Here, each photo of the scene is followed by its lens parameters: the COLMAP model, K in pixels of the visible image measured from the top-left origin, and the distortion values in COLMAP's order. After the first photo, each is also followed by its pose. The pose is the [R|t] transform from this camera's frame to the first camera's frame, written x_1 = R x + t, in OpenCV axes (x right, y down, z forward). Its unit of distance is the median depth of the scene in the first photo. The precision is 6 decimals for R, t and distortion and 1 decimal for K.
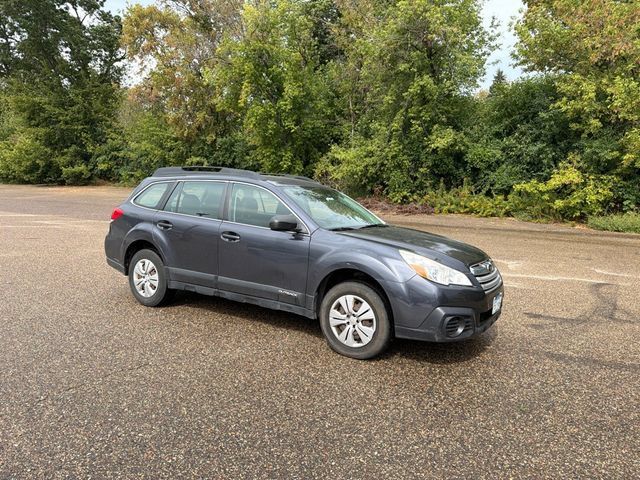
lens RADIAL K [[444.9, 0, 321.9], [0, 444.9, 243.9], [0, 0, 1]] dist [0.050588, -0.066402]
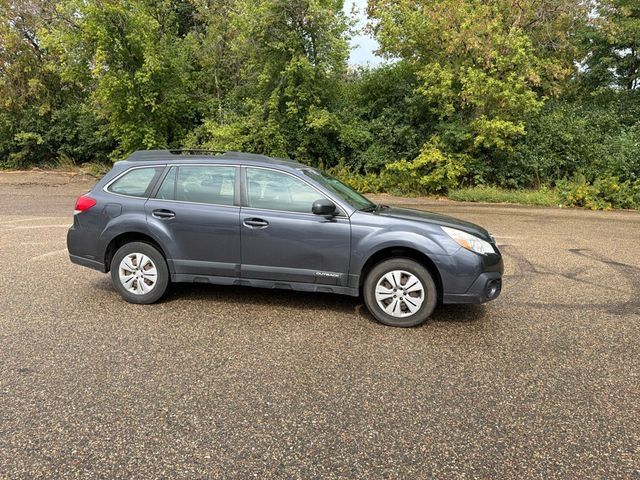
lens RADIAL K [[444.9, 0, 321.3], [0, 444.9, 242.7], [0, 0, 1]] dist [0.050588, -0.066402]
pose [[0.942887, -0.067765, 0.326148, -0.105182], [0.052837, 0.997119, 0.054426, -0.005043], [-0.328897, -0.034085, 0.943751, 0.007650]]
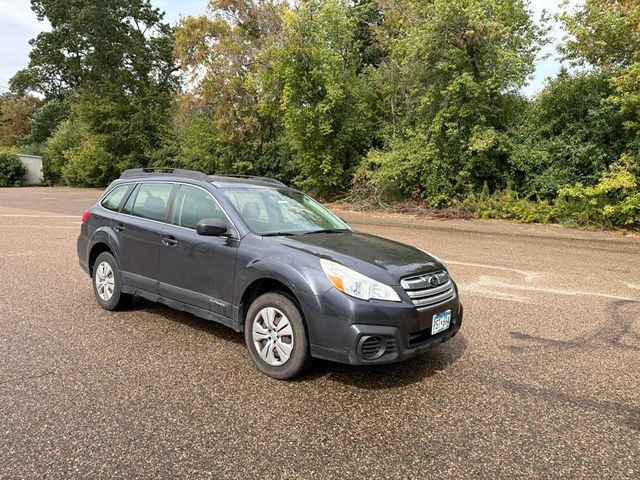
lens RADIAL K [[444.9, 0, 321.7], [0, 444.9, 242.2], [0, 0, 1]] dist [0.050588, -0.066402]
pose [[0.992353, 0.016756, -0.122291, 0.062709], [-0.018230, 0.999774, -0.010946, -0.002401], [0.122080, 0.013092, 0.992434, 0.024205]]
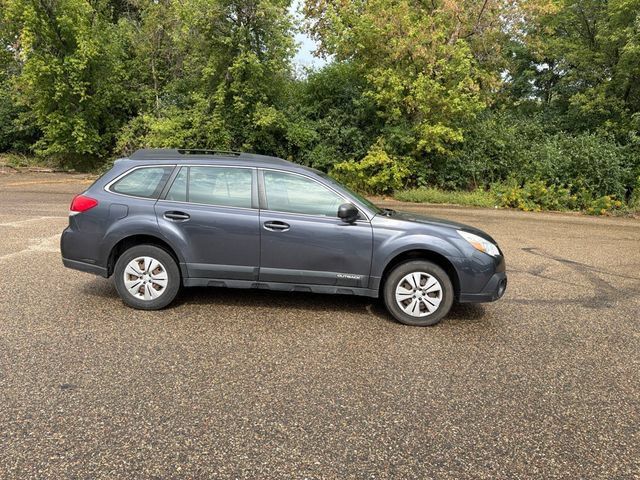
lens RADIAL K [[444.9, 0, 321.7], [0, 444.9, 240.4], [0, 0, 1]] dist [0.050588, -0.066402]
pose [[0.879318, -0.069072, 0.471199, -0.155968], [0.044513, 0.997015, 0.063083, -0.011397], [-0.474149, -0.034496, 0.879768, 0.025253]]
